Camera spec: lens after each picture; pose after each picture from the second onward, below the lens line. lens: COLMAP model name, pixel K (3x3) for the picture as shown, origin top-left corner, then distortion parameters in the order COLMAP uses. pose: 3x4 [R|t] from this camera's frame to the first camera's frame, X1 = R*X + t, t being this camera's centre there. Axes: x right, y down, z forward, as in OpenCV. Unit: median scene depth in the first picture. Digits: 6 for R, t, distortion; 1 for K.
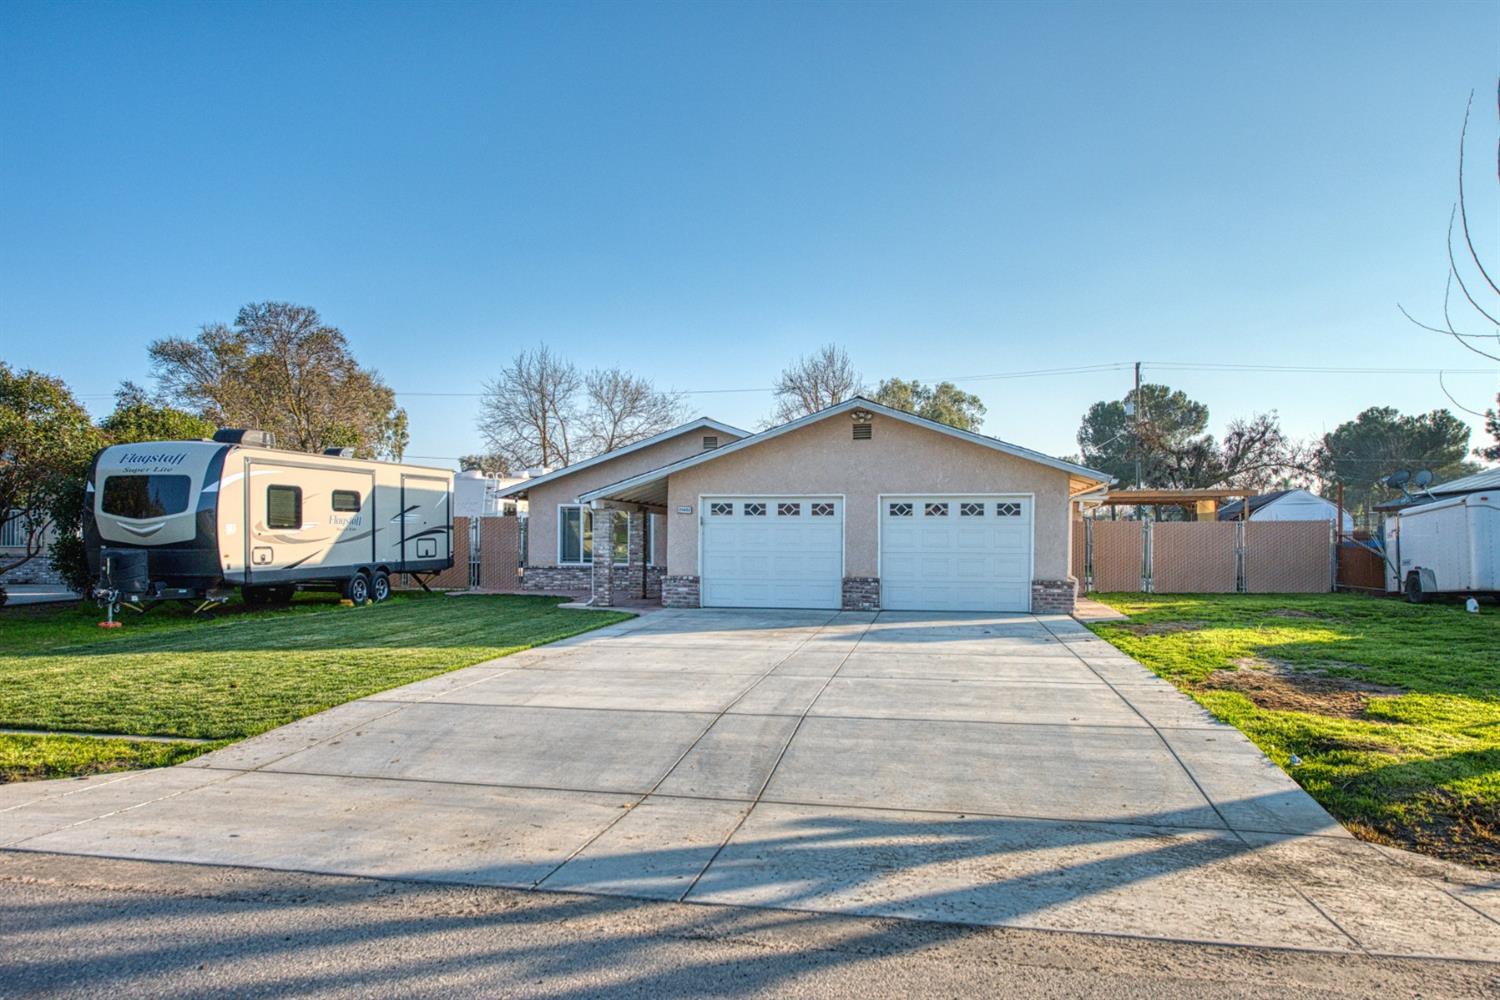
lens RADIAL K [[1017.9, 0, 751.2], [0, 1017.9, 540.0], [0, 0, 1]] dist [0.004288, -0.000450]
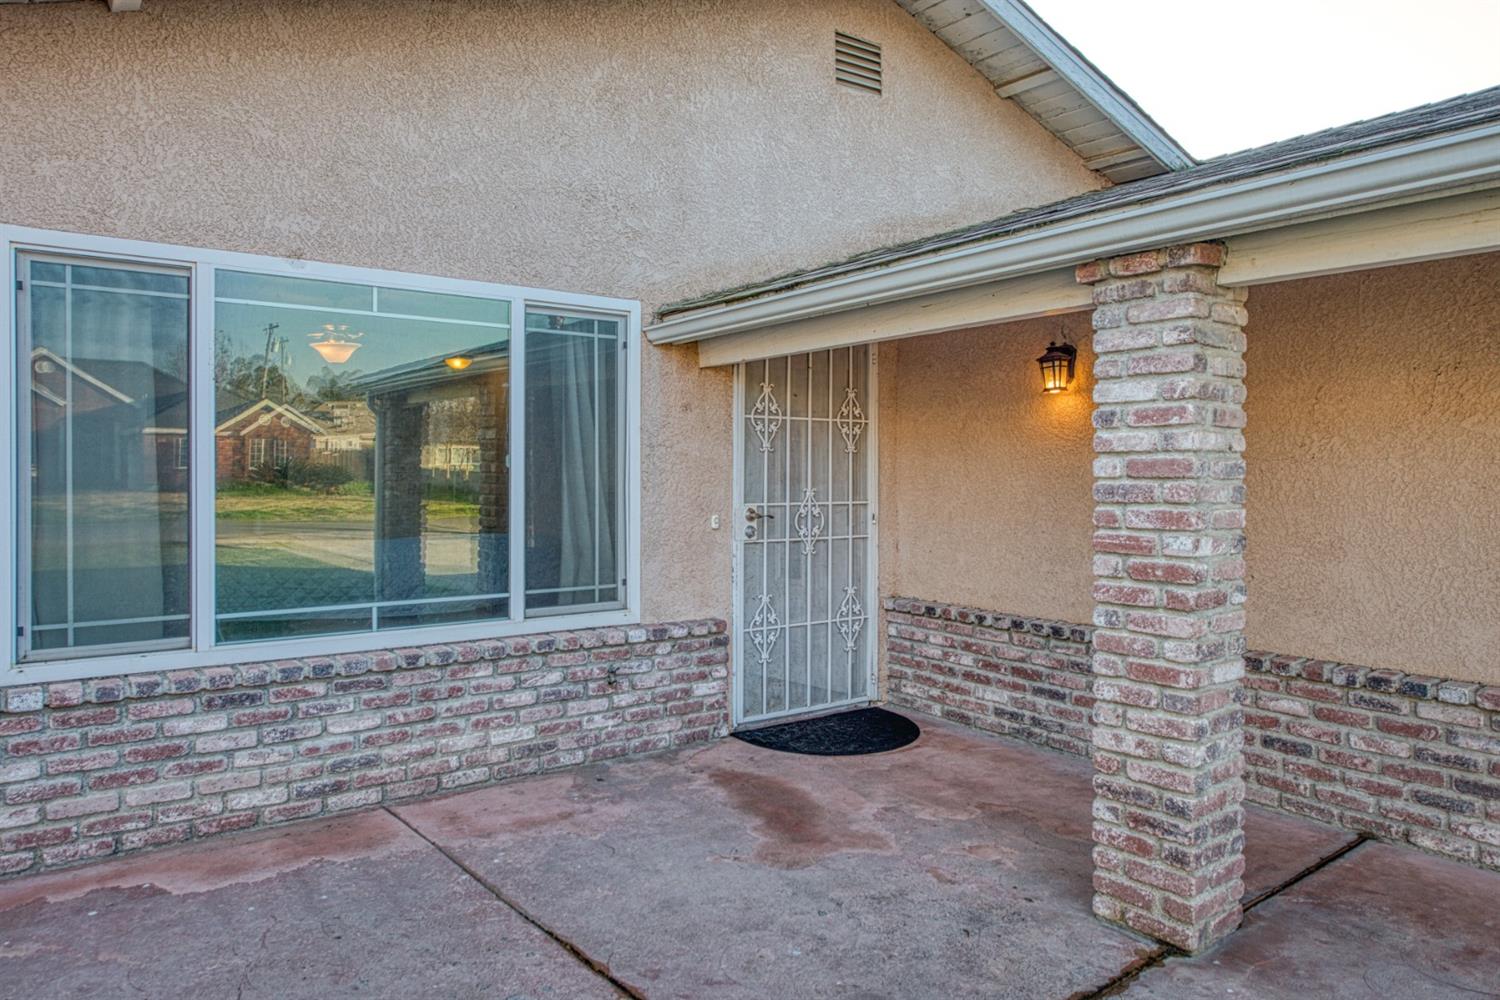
lens RADIAL K [[1036.0, 0, 748.7], [0, 1036.0, 484.8], [0, 0, 1]] dist [-0.001966, -0.002797]
pose [[0.674972, -0.007301, 0.737807, -0.291698], [-0.000937, 0.999942, 0.010752, -0.003609], [-0.737843, -0.007948, 0.674926, 1.095714]]
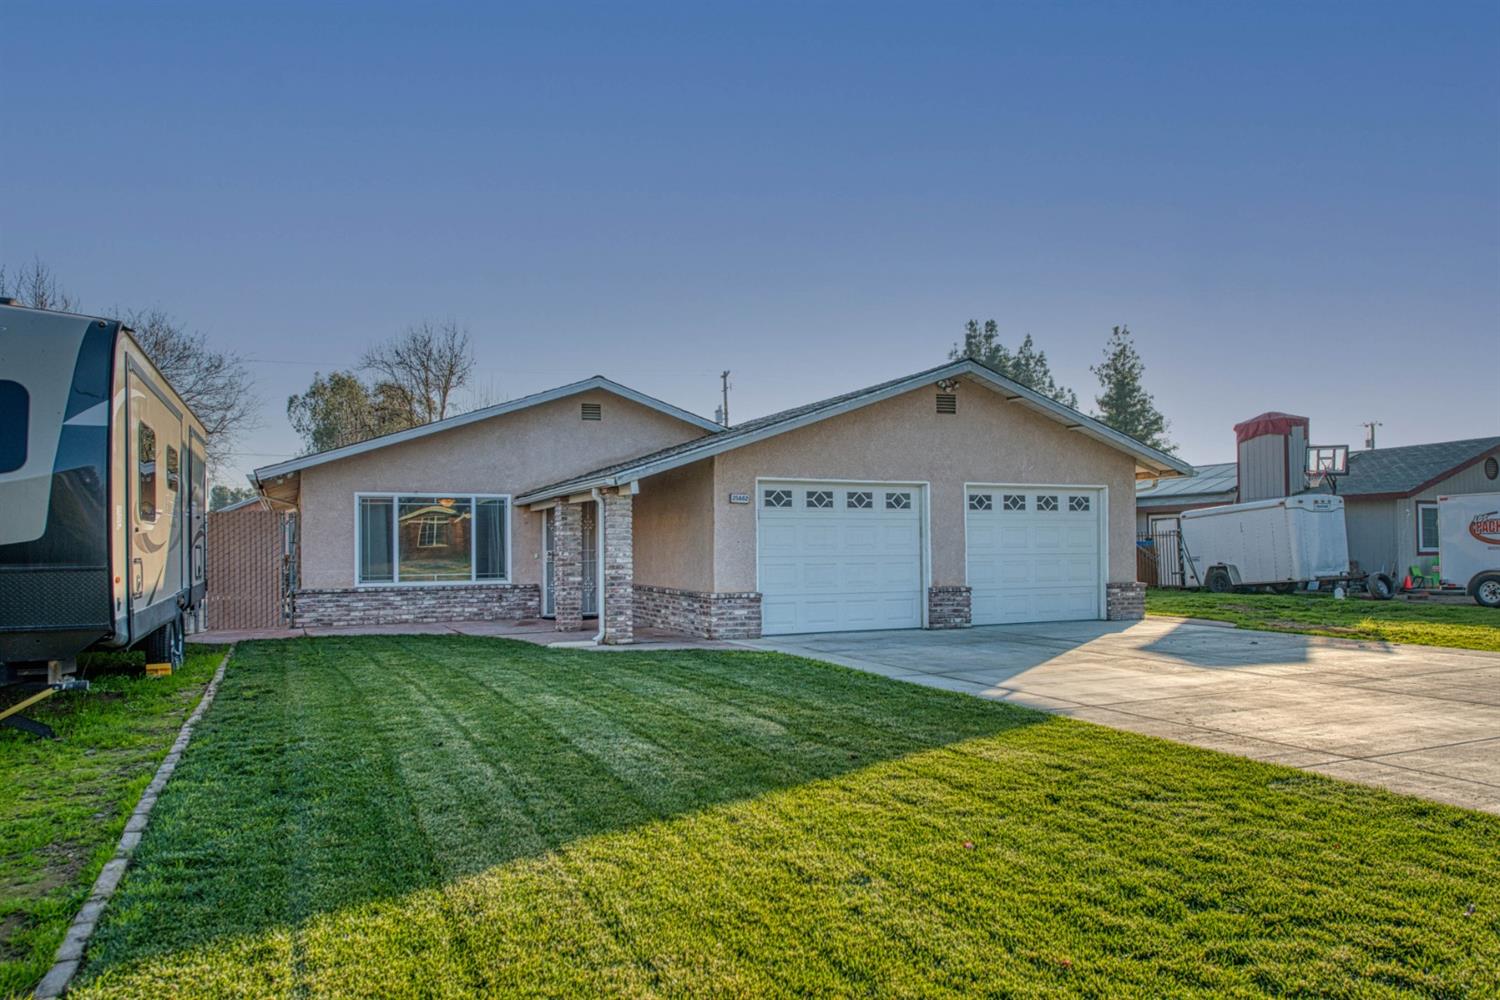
lens RADIAL K [[1017.9, 0, 751.2], [0, 1017.9, 540.0], [0, 0, 1]] dist [0.004288, -0.000450]
pose [[0.815600, -0.005547, 0.578589, -0.469215], [0.013306, 0.999869, -0.009172, 0.005515], [-0.578462, 0.015179, 0.815568, 0.430468]]
